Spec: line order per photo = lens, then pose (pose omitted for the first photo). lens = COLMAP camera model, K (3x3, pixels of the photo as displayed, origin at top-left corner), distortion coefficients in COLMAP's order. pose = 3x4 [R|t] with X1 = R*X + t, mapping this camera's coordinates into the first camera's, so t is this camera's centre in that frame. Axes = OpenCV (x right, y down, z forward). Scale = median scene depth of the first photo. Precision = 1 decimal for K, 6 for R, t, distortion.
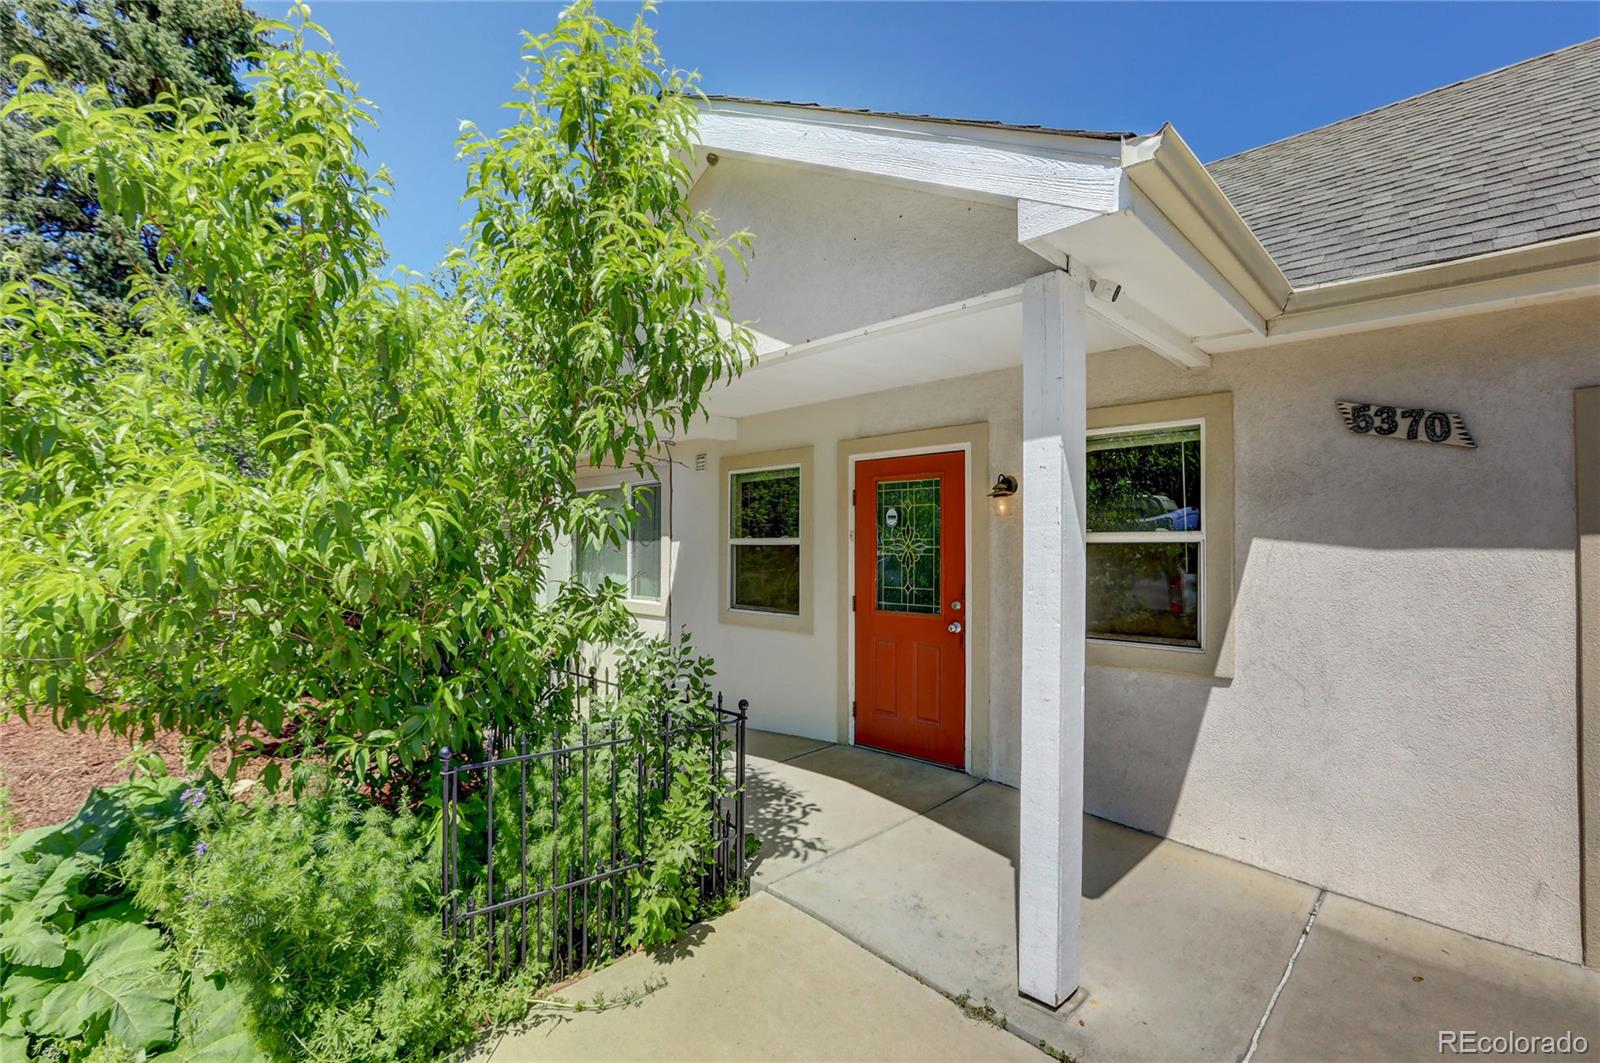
lens RADIAL K [[722.3, 0, 800.0], [0, 722.3, 531.5], [0, 0, 1]] dist [-0.056313, 0.000162]
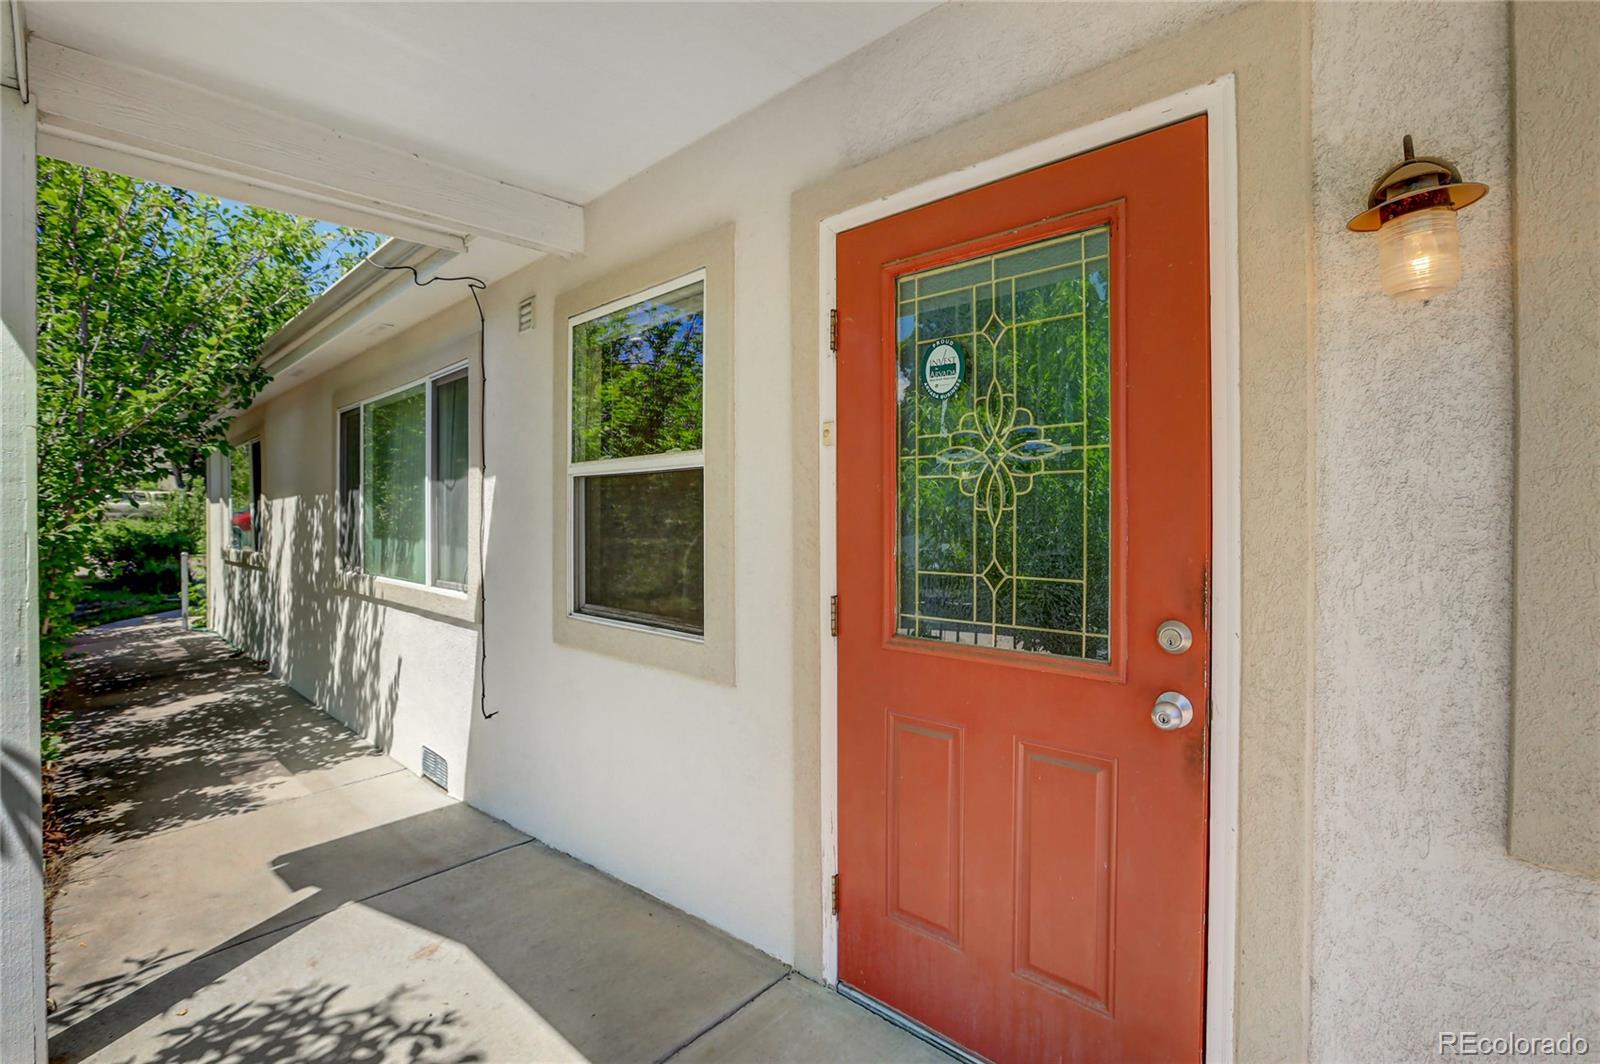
lens RADIAL K [[722.3, 0, 800.0], [0, 722.3, 532.0], [0, 0, 1]] dist [-0.056313, 0.000162]
pose [[0.999777, -0.005987, 0.020252, 0.069160], [0.005060, 0.998951, 0.045508, 0.056201], [-0.020504, -0.045396, 0.998759, 0.881473]]
